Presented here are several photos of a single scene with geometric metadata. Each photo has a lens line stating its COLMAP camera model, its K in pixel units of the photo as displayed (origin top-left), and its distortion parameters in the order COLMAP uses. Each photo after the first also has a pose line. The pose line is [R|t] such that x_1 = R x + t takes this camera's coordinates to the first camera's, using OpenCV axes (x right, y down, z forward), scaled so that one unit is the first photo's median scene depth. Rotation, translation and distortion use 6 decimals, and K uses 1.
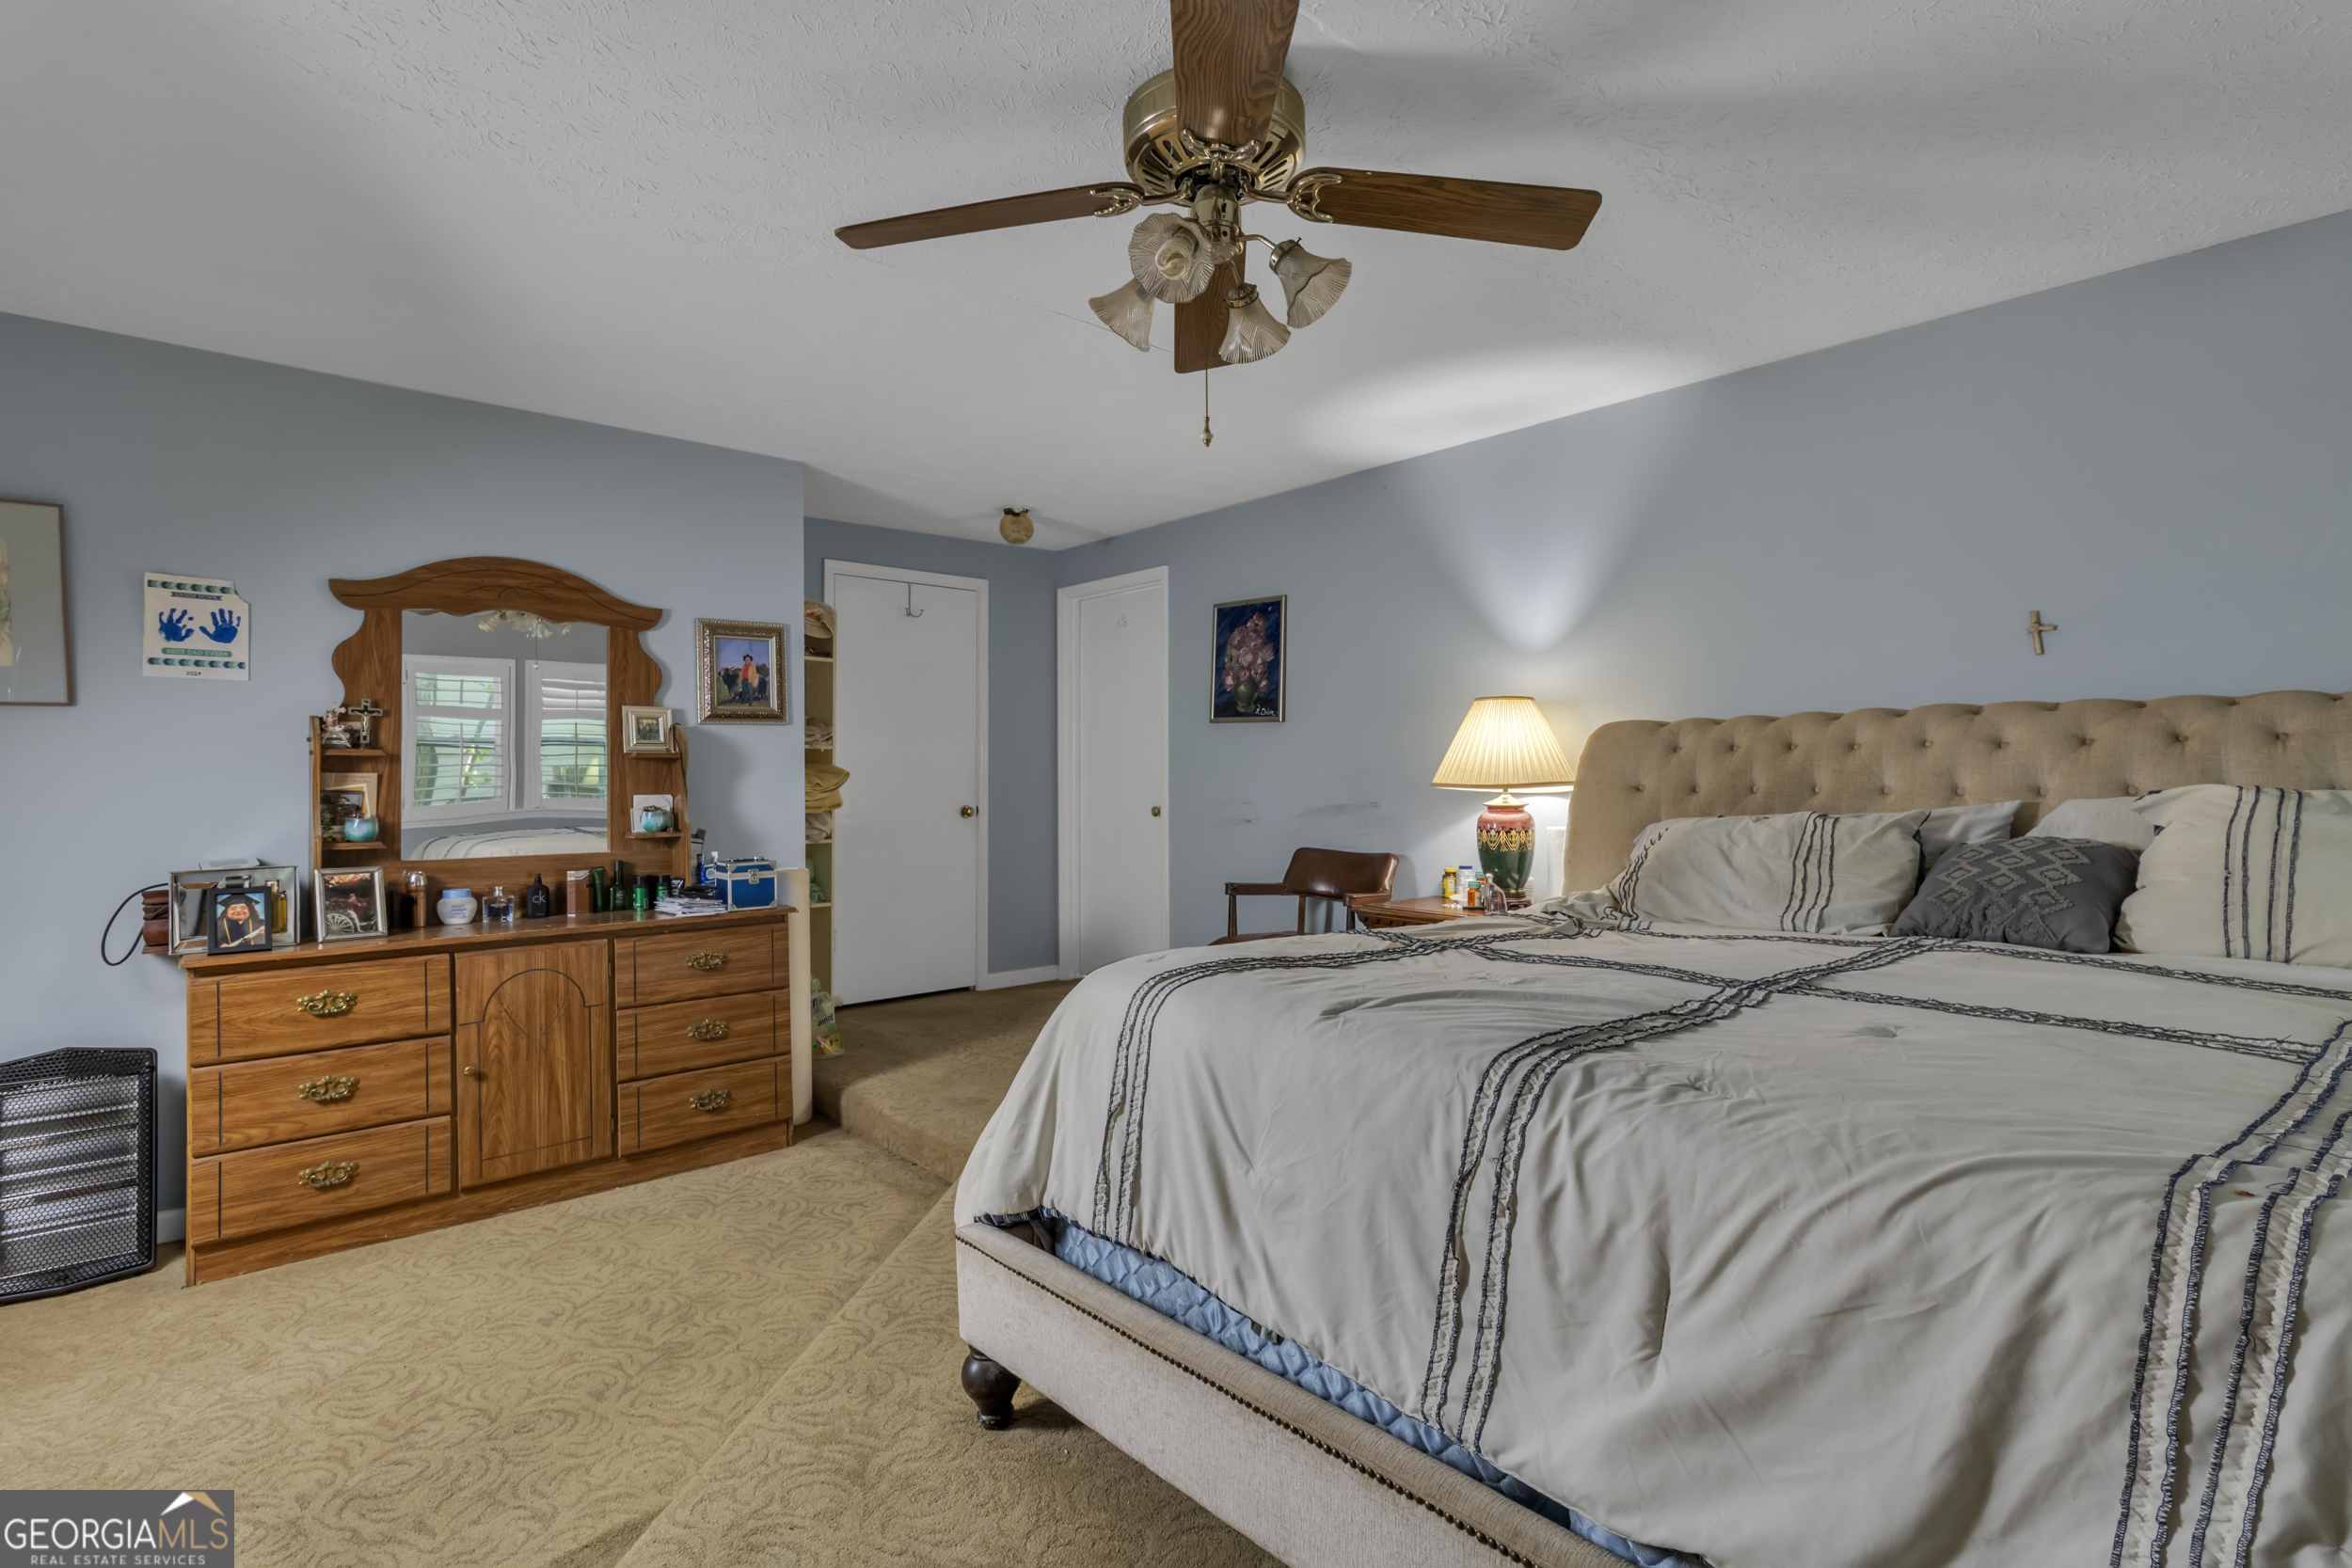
lens RADIAL K [[1111.9, 0, 1178.7], [0, 1111.9, 788.4], [0, 0, 1]] dist [0.010711, -0.001138]
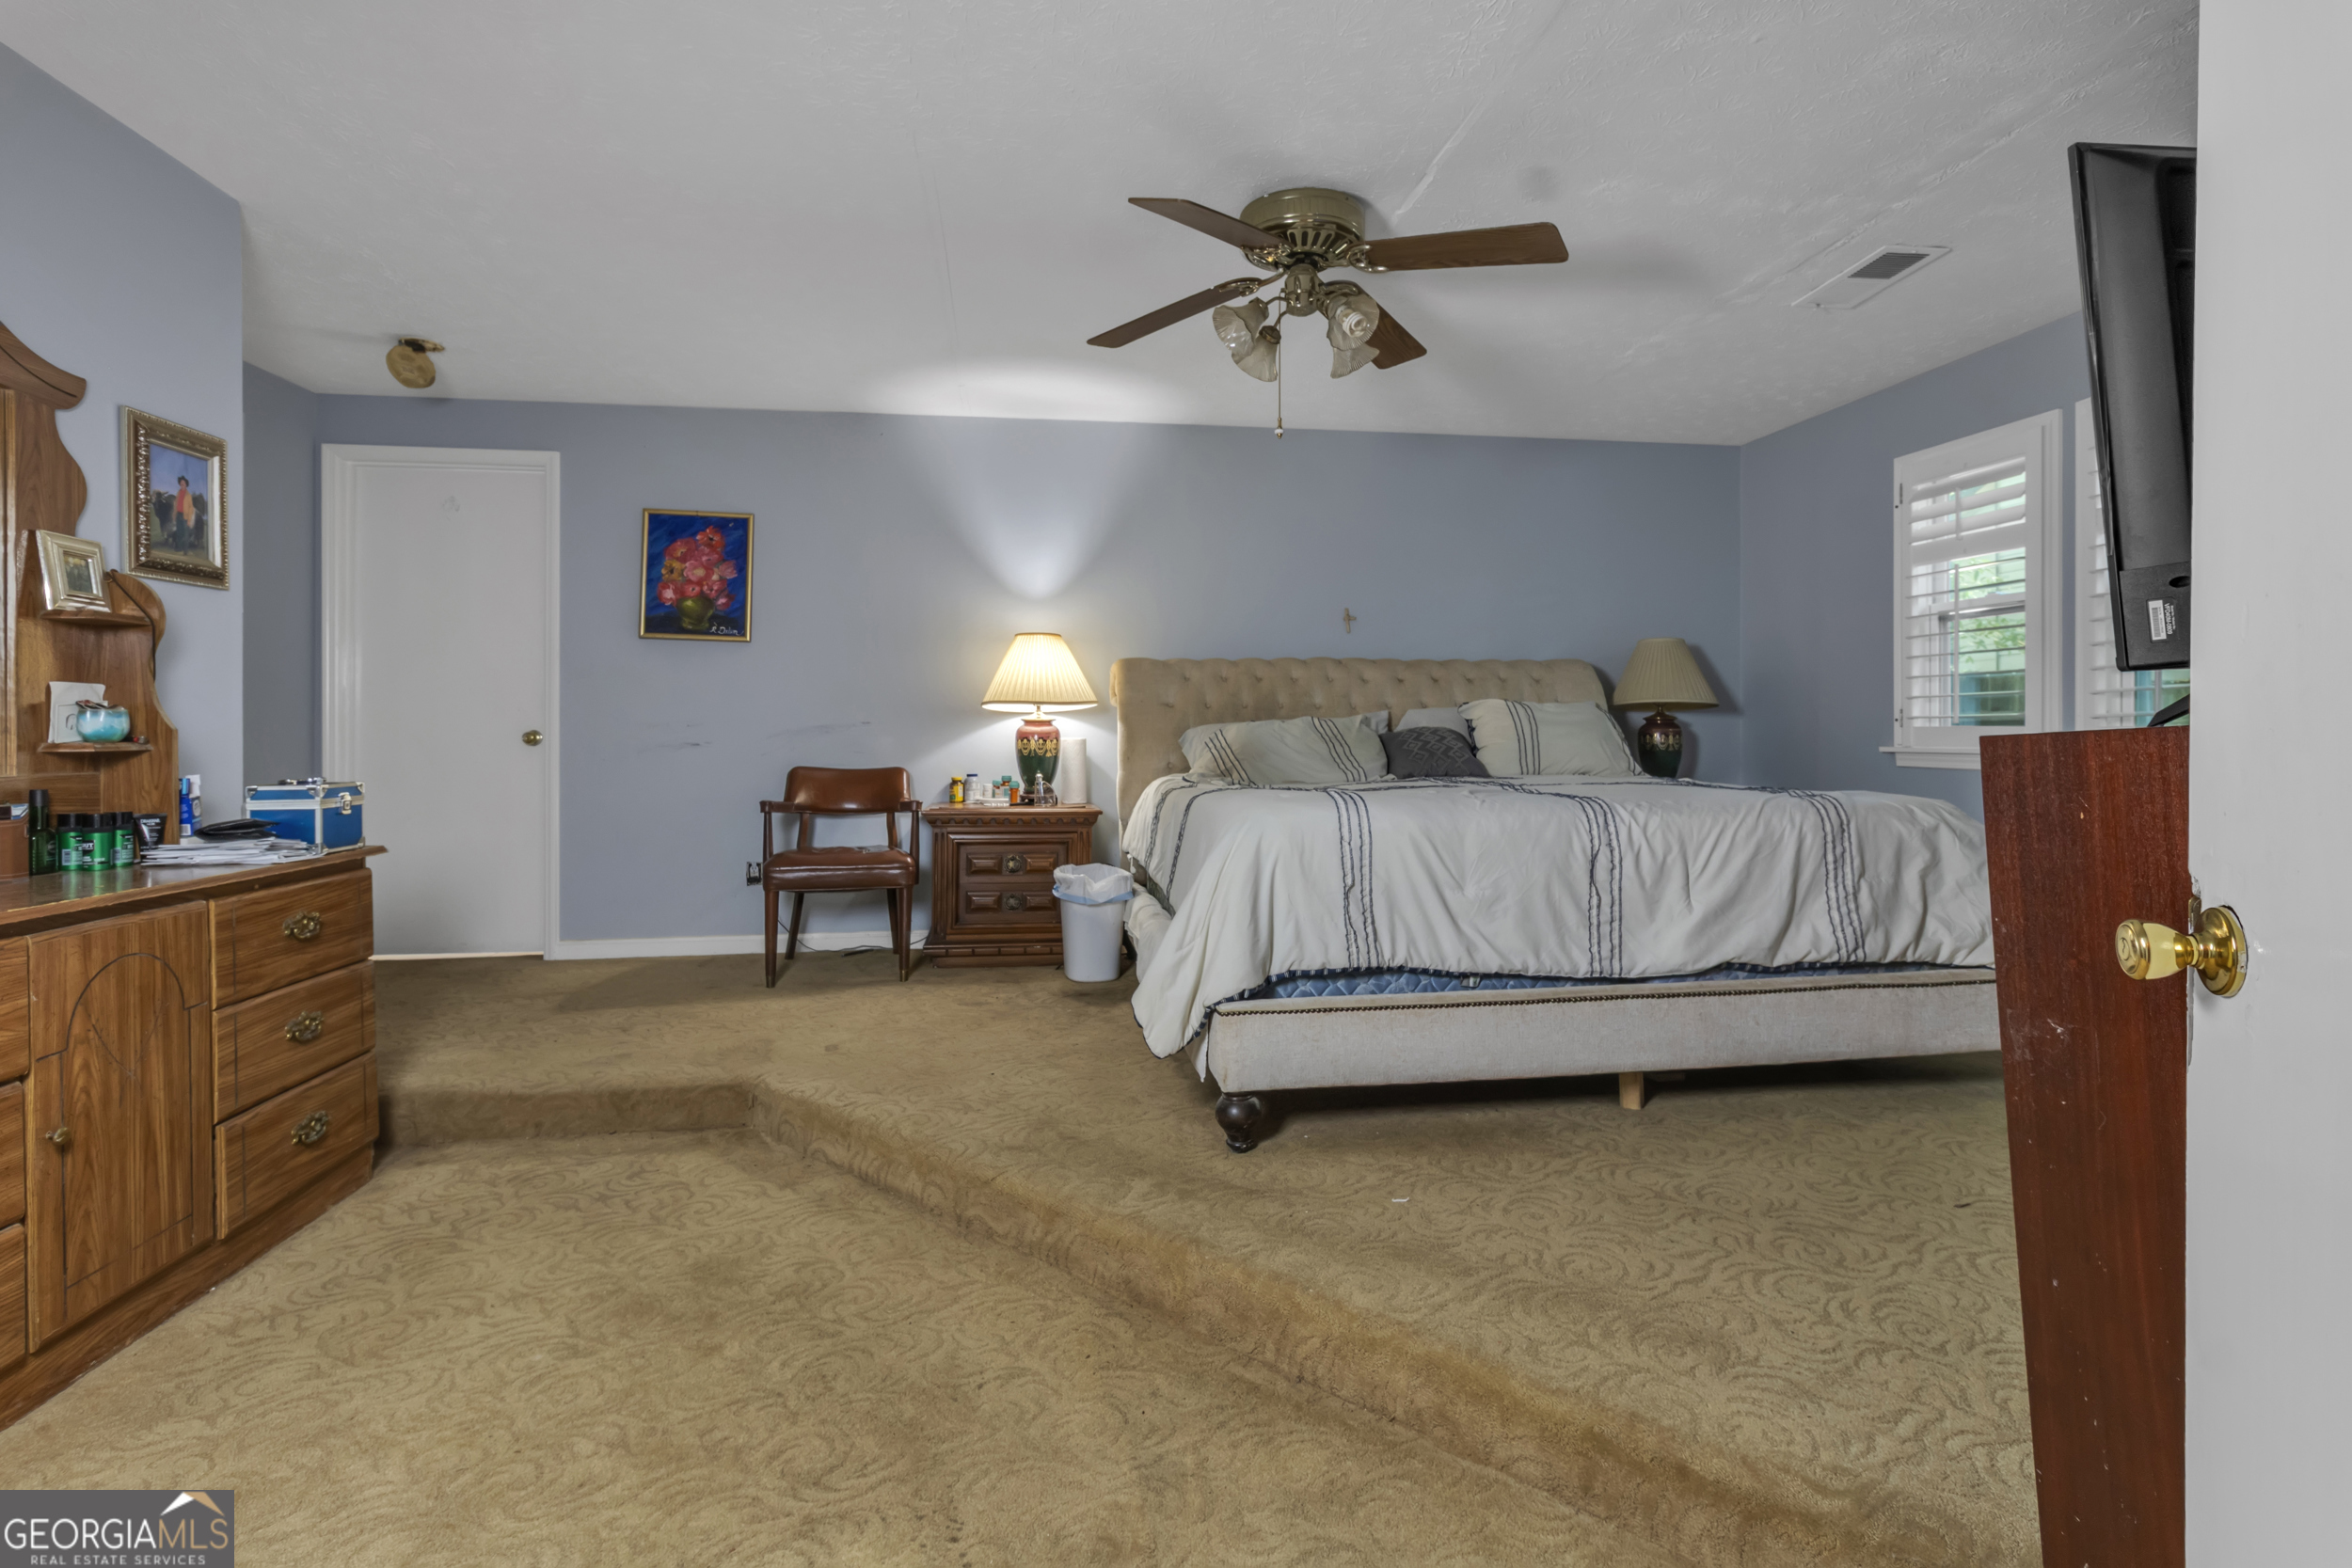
lens RADIAL K [[1111.9, 0, 1181.6], [0, 1111.9, 761.0], [0, 0, 1]] dist [0.010711, -0.001138]
pose [[0.563052, -0.015114, 0.826283, -0.723868], [0.008651, 0.999886, 0.012395, 0.052167], [-0.826376, 0.000169, 0.563118, 0.177675]]
